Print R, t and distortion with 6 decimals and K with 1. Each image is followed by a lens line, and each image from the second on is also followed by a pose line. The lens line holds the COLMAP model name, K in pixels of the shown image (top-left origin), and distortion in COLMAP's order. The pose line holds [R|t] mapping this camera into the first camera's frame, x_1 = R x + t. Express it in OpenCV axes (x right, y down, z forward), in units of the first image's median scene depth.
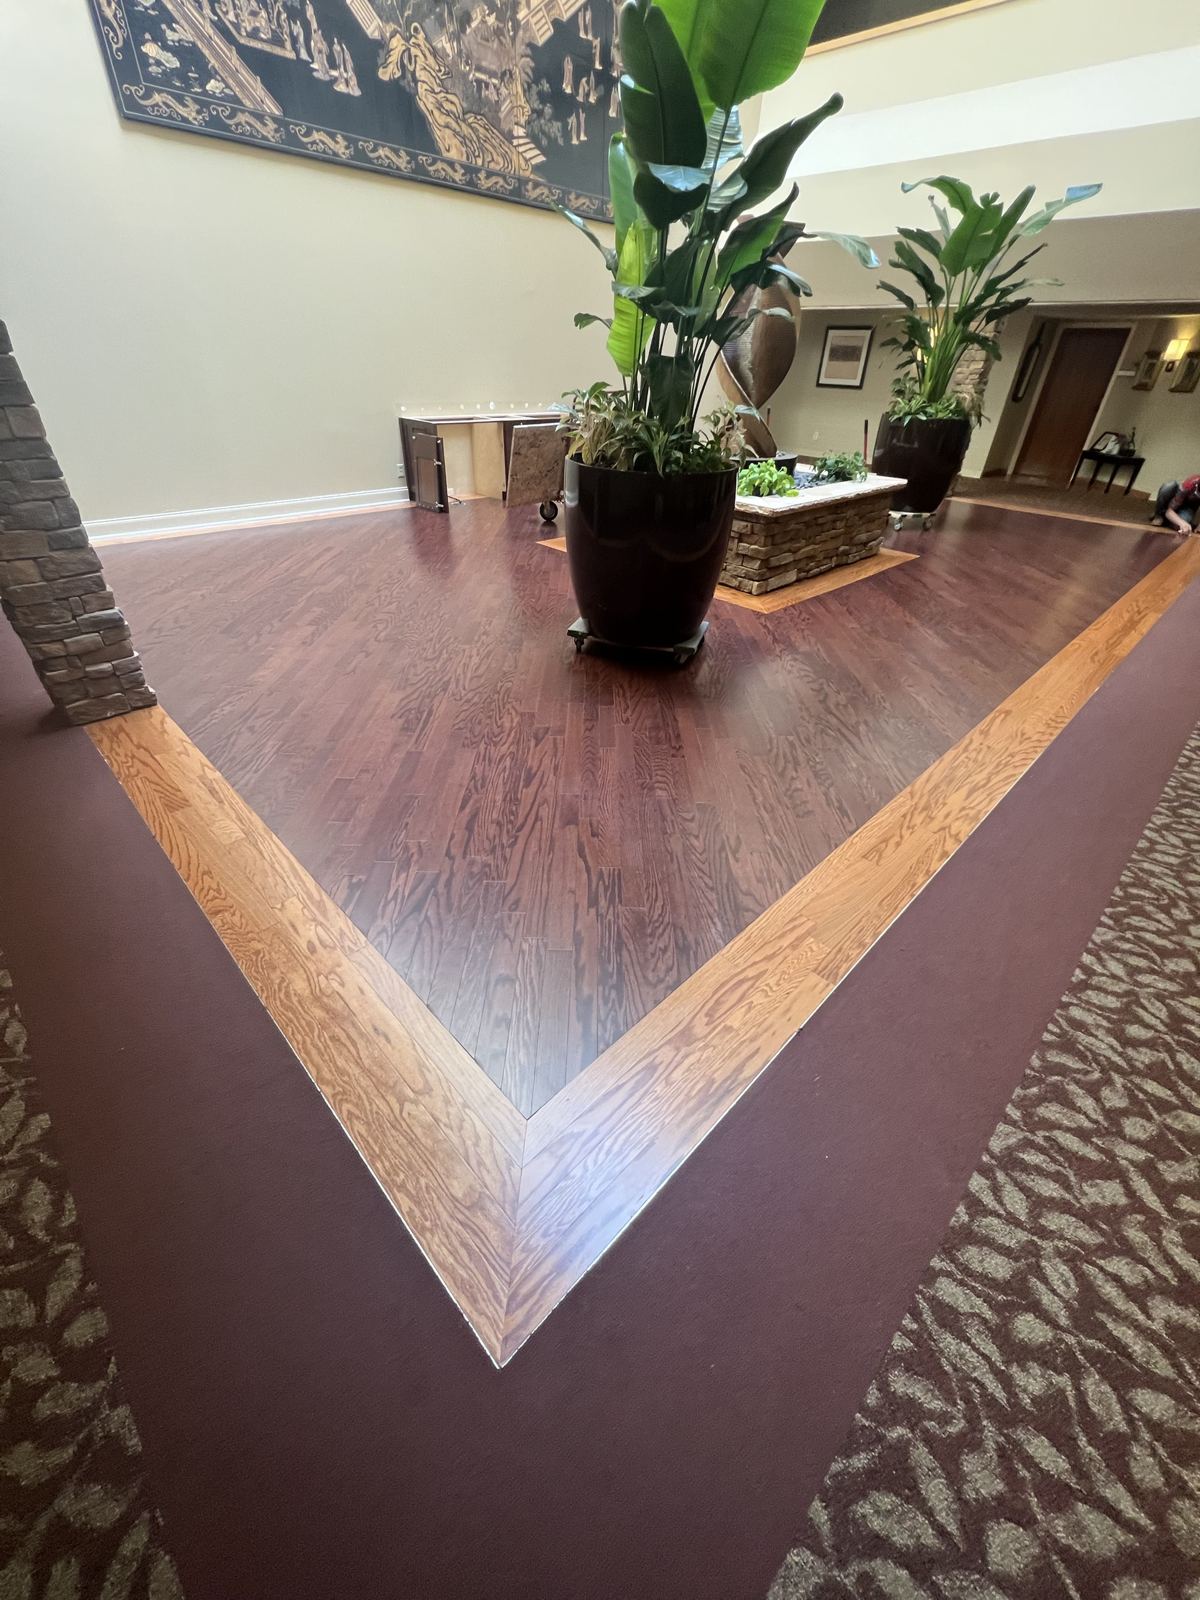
lens RADIAL K [[633.5, 0, 598.1], [0, 633.5, 800.2], [0, 0, 1]] dist [-0.001050, -0.000094]
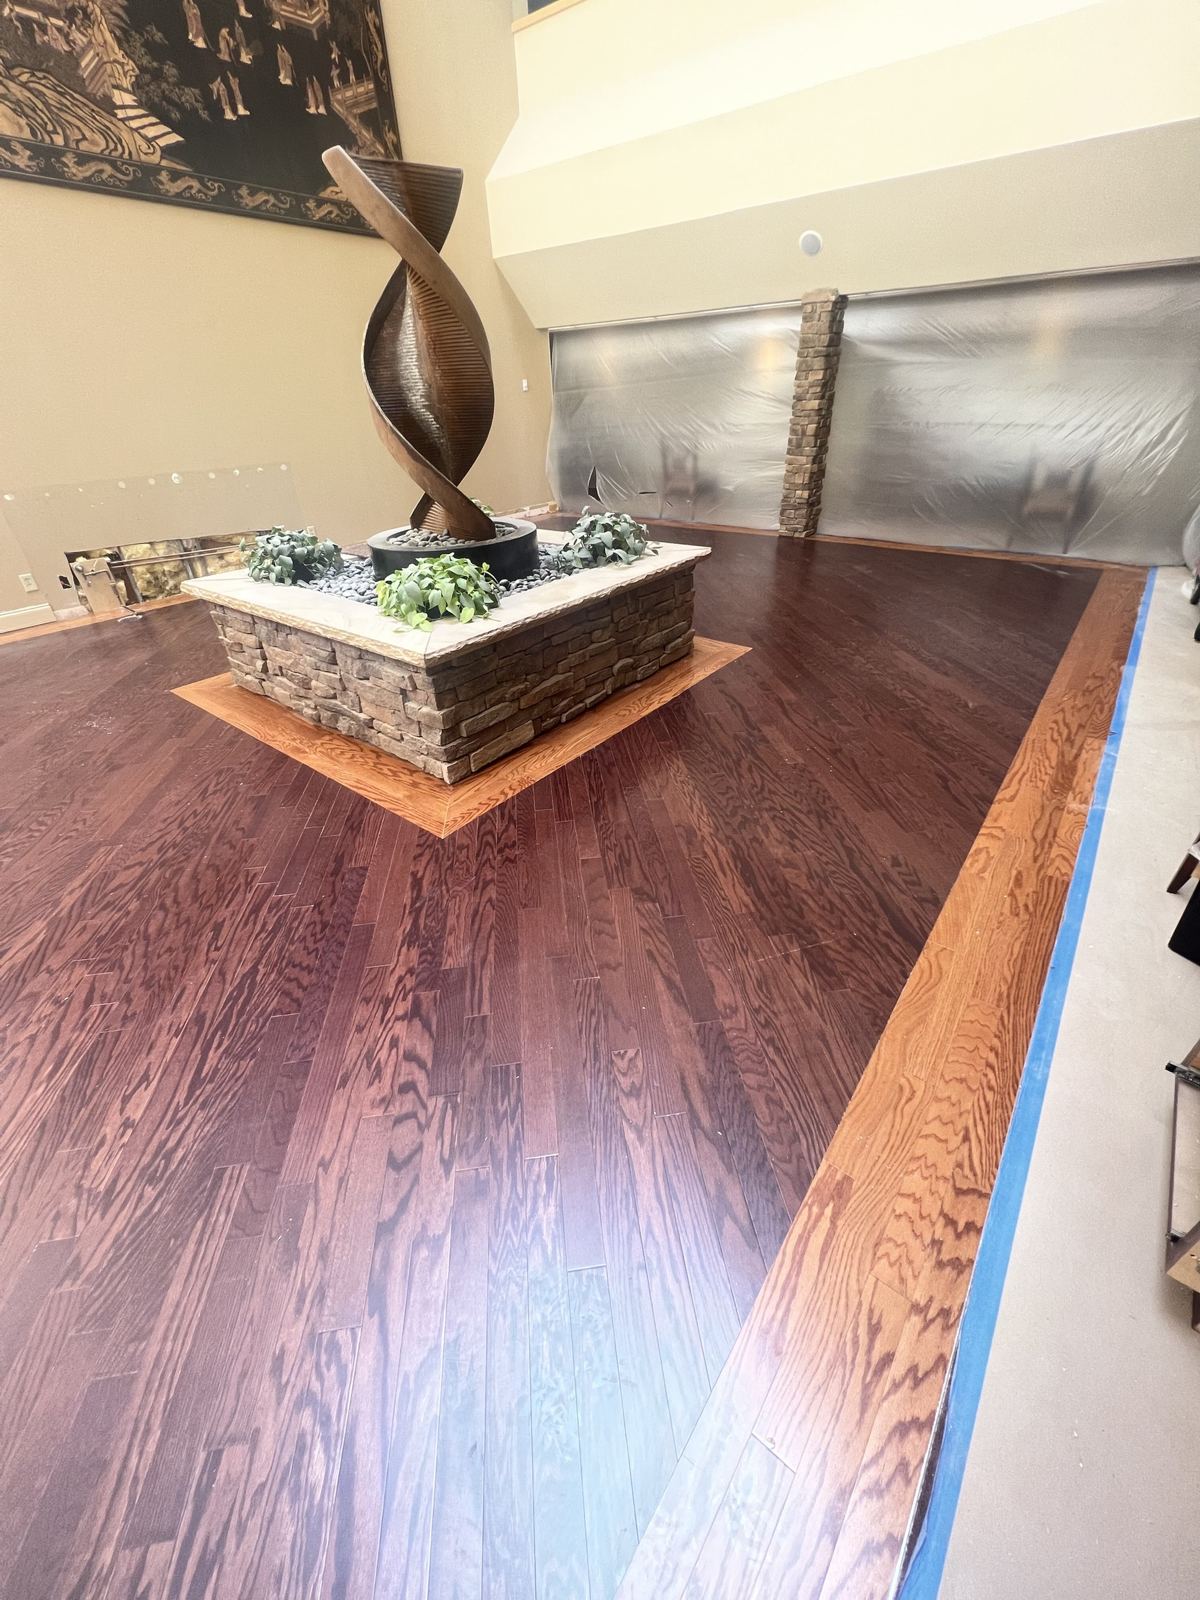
lens RADIAL K [[633.5, 0, 603.7], [0, 633.5, 799.1], [0, 0, 1]] dist [-0.001050, -0.000094]
pose [[0.989731, -0.121495, 0.075307, 0.252391], [0.124431, 0.991590, -0.035586, -0.199923], [-0.070350, 0.044592, 0.996525, 0.302481]]
